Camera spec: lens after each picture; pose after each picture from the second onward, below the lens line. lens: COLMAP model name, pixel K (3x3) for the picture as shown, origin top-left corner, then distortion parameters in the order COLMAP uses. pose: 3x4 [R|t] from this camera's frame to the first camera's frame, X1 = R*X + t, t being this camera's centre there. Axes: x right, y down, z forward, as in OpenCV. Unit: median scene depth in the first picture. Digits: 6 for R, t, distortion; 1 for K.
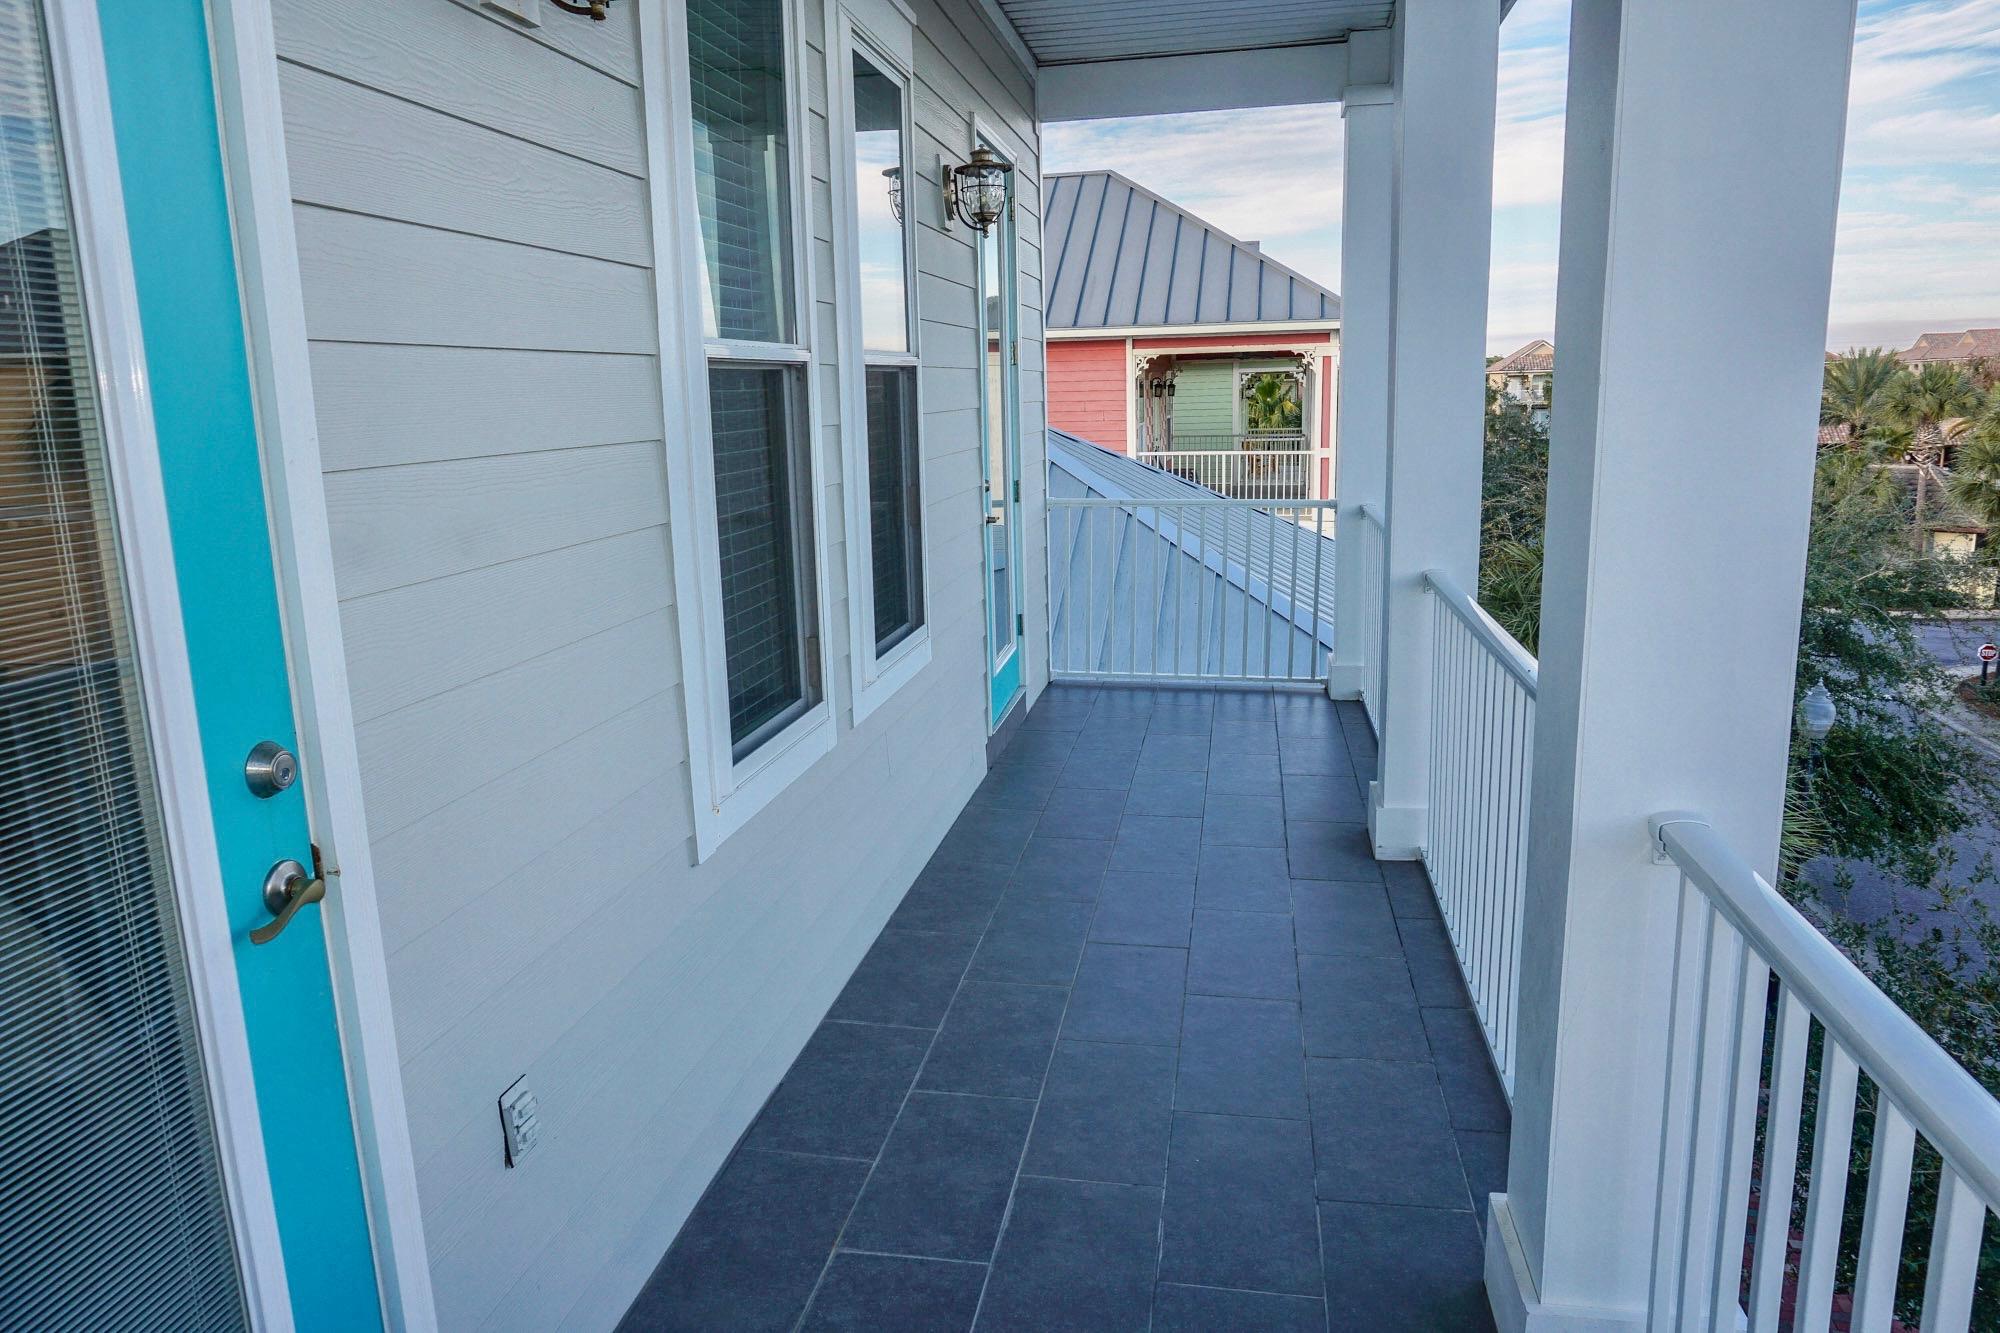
lens RADIAL K [[1278.8, 0, 1000.0], [0, 1278.8, 666.5], [0, 0, 1]] dist [-0.022437, 0.001041]
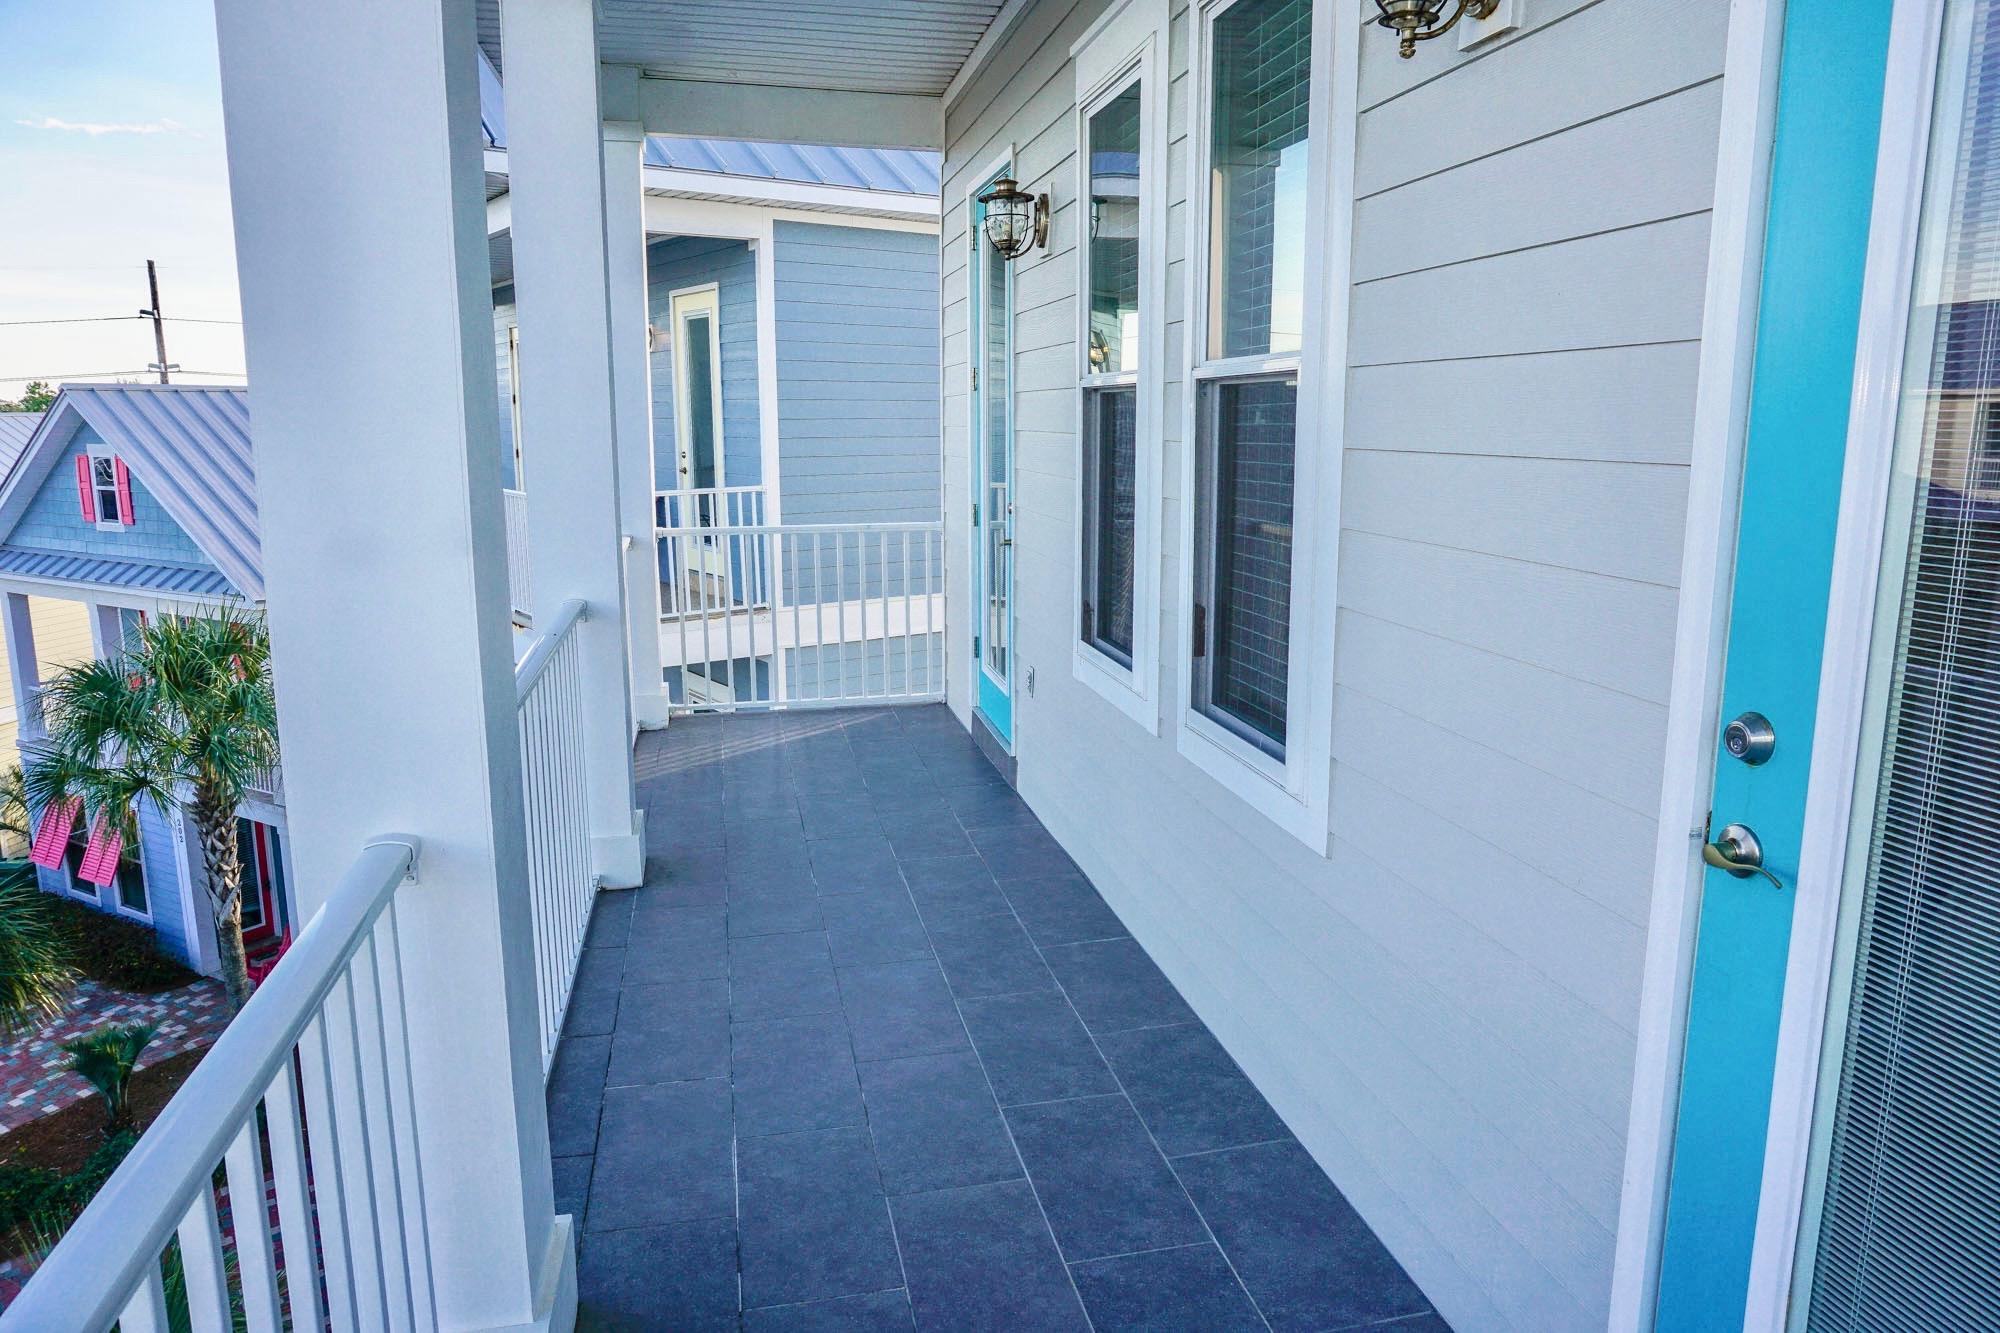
lens RADIAL K [[1278.8, 0, 1000.0], [0, 1278.8, 666.5], [0, 0, 1]] dist [-0.022437, 0.001041]
pose [[-0.922280, 0.083778, -0.377333, 0.167068], [-0.069226, 0.924640, 0.374498, -0.162031], [0.380272, 0.371513, -0.846978, 0.779682]]
